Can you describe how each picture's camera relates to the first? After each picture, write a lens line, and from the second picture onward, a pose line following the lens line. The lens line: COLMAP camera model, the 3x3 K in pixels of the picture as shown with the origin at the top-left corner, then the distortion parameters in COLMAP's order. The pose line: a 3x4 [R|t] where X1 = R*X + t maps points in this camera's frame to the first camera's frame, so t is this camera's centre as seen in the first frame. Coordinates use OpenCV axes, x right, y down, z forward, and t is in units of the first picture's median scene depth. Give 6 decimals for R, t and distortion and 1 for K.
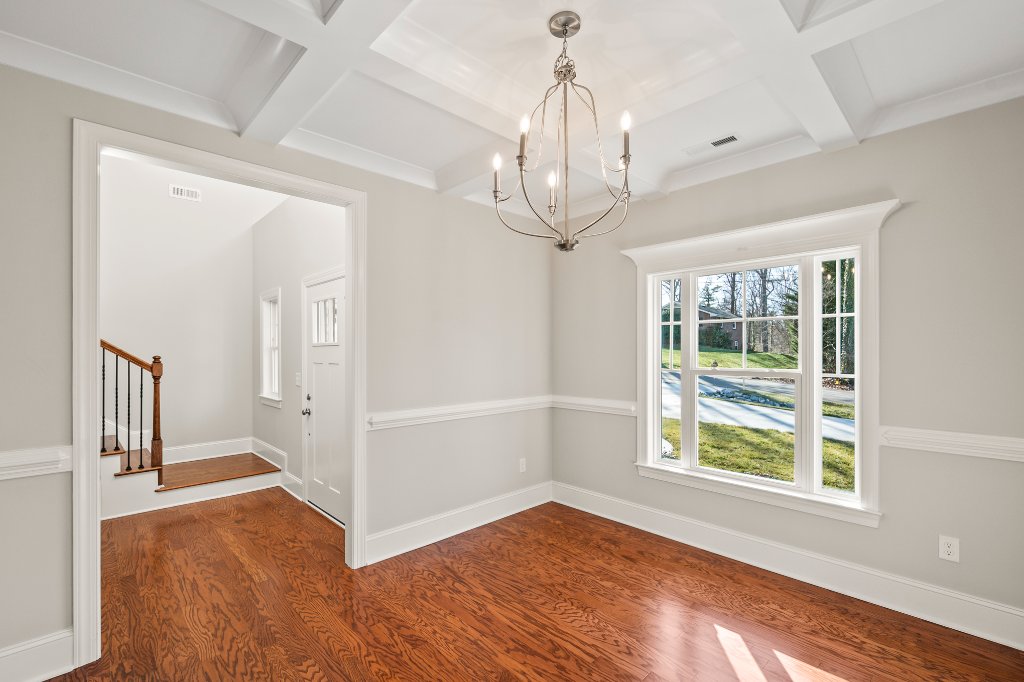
lens RADIAL K [[440.6, 0, 513.2], [0, 440.6, 342.0], [0, 0, 1]] dist [0.001508, 0.000769]
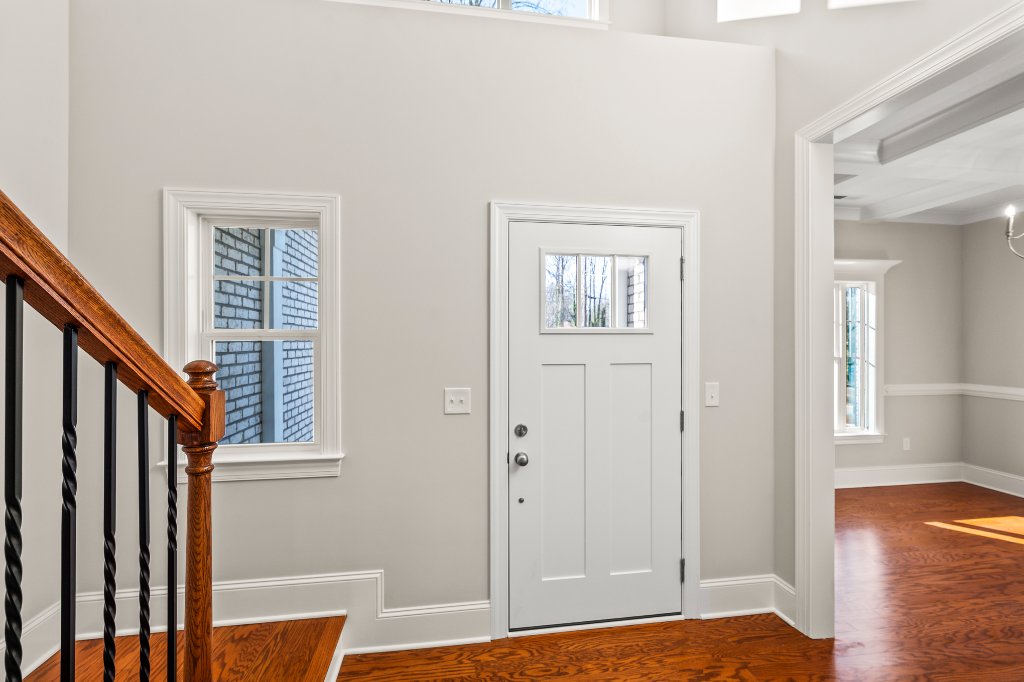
lens RADIAL K [[440.6, 0, 513.2], [0, 440.6, 342.0], [0, 0, 1]] dist [0.001508, 0.000769]
pose [[0.586266, 0.002873, 0.810114, -1.567536], [-0.016045, 0.999839, 0.008065, 0.026109], [-0.809960, -0.017726, 0.586218, 1.234058]]
